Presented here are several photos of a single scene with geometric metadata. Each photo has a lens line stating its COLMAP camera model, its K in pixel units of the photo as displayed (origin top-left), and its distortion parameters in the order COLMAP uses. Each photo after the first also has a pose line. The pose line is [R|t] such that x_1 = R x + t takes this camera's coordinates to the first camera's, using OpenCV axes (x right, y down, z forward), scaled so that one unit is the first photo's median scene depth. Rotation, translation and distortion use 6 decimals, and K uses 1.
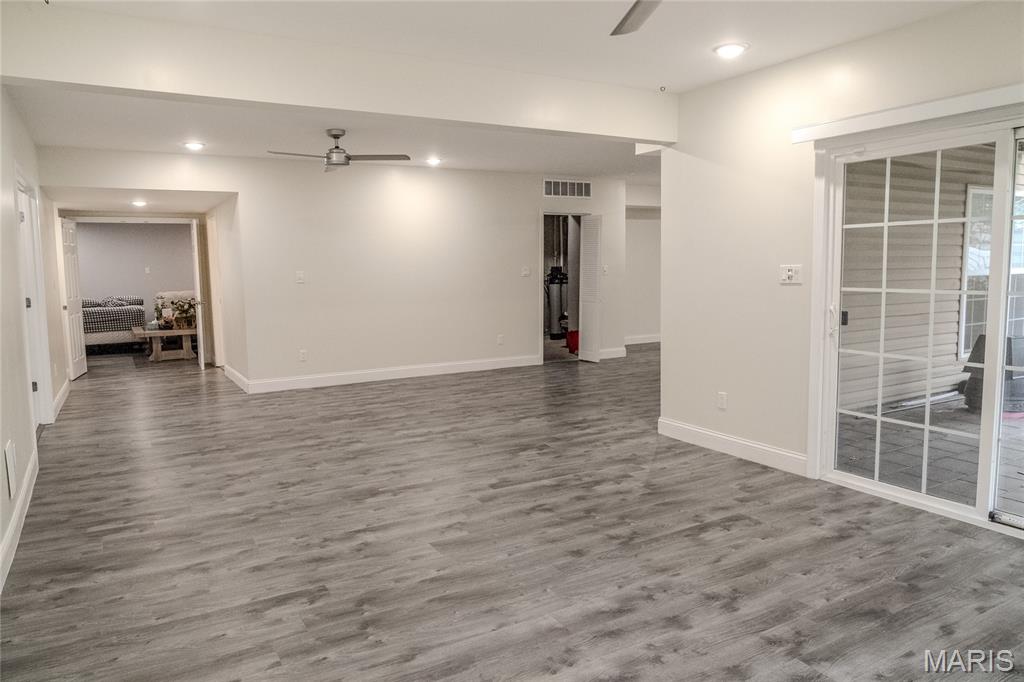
lens RADIAL K [[691.2, 0, 509.6], [0, 691.2, 338.8], [0, 0, 1]] dist [-0.004816, 0.003694]
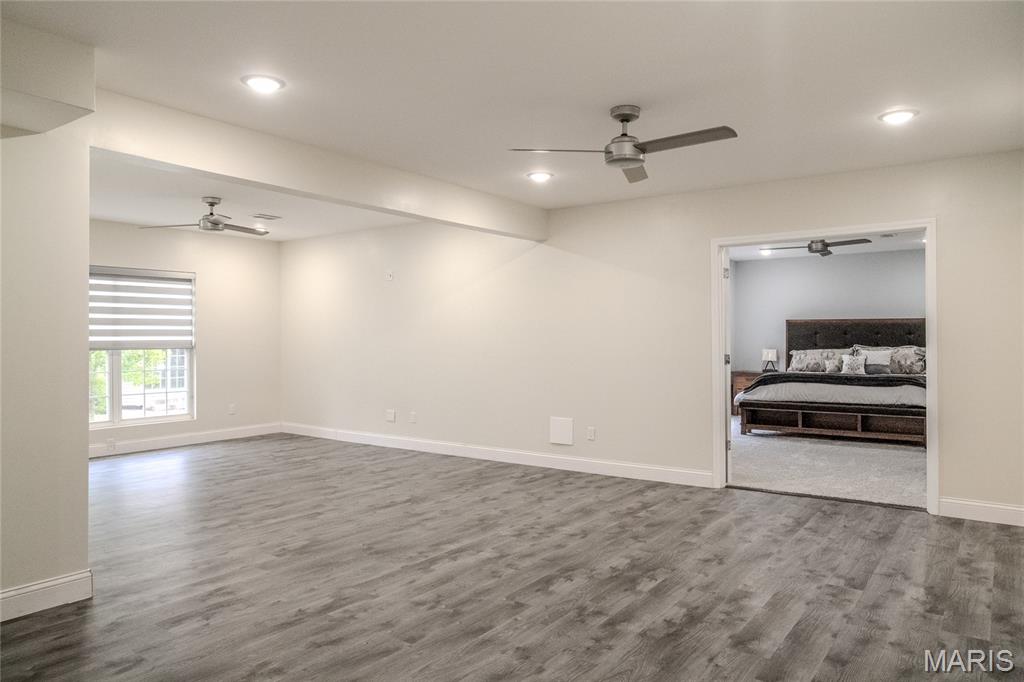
lens RADIAL K [[691.2, 0, 506.8], [0, 691.2, 338.7], [0, 0, 1]] dist [-0.004816, 0.003694]
pose [[-0.917263, 0.014791, -0.398008, 0.129969], [-0.029244, 0.994112, 0.104340, -0.190545], [0.397207, 0.107346, -0.911429, 1.901779]]
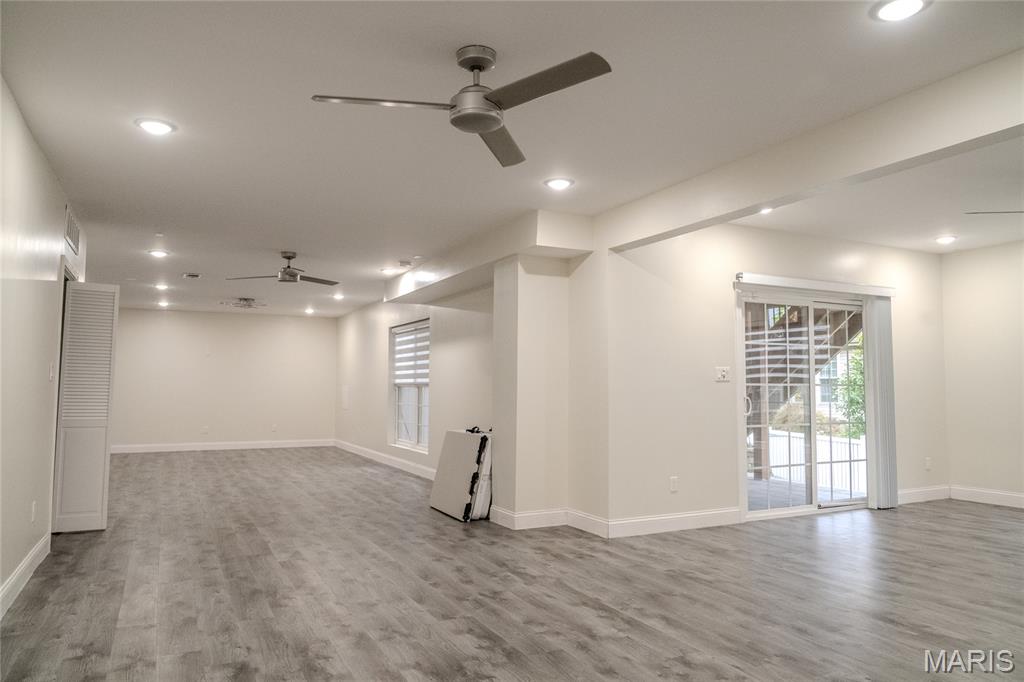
lens RADIAL K [[691.2, 0, 506.5], [0, 691.2, 342.5], [0, 0, 1]] dist [-0.004816, 0.003694]
pose [[0.073404, 0.081922, 0.993932, -0.869567], [0.107668, 0.990145, -0.089561, -0.070086], [-0.991473, 0.113589, 0.063860, 1.180286]]
